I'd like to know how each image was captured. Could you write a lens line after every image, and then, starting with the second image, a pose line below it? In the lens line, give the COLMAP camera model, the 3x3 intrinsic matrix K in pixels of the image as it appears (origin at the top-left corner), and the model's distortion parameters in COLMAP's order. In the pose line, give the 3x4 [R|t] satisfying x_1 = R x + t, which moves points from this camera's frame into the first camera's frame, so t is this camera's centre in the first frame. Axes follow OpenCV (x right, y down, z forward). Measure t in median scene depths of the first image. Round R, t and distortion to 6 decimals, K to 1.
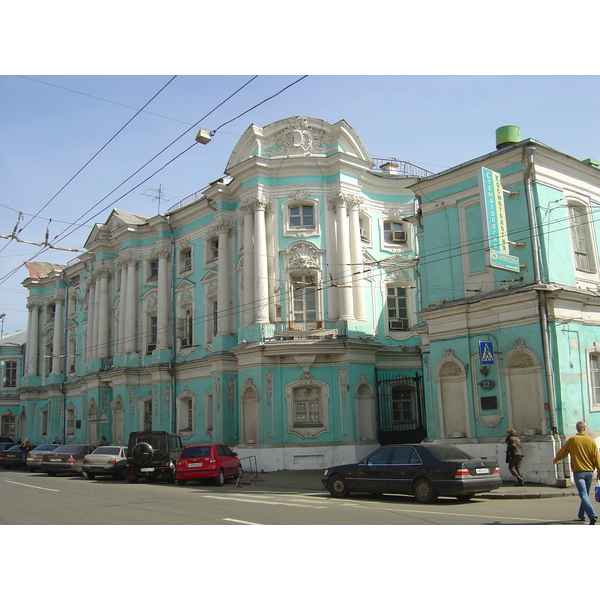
lens RADIAL K [[741.0, 0, 298.6], [0, 741.0, 296.6], [0, 0, 1]] dist [-0.028758, 0.000000]
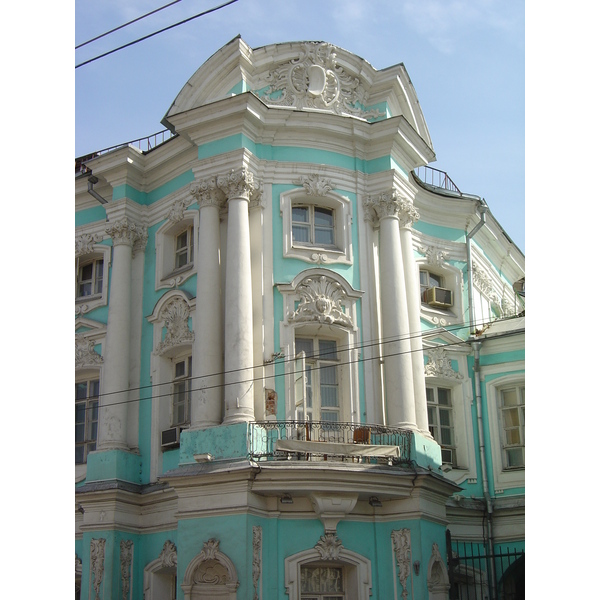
lens RADIAL K [[1031.1, 0, 300.5], [0, 1031.1, 302.8], [0, 0, 1]] dist [-0.005849, 0.000000]
pose [[0.929935, 0.131500, 0.343408, -0.246864], [-0.074488, 0.981876, -0.174274, 0.071048], [-0.360101, 0.136484, 0.922876, 0.352704]]
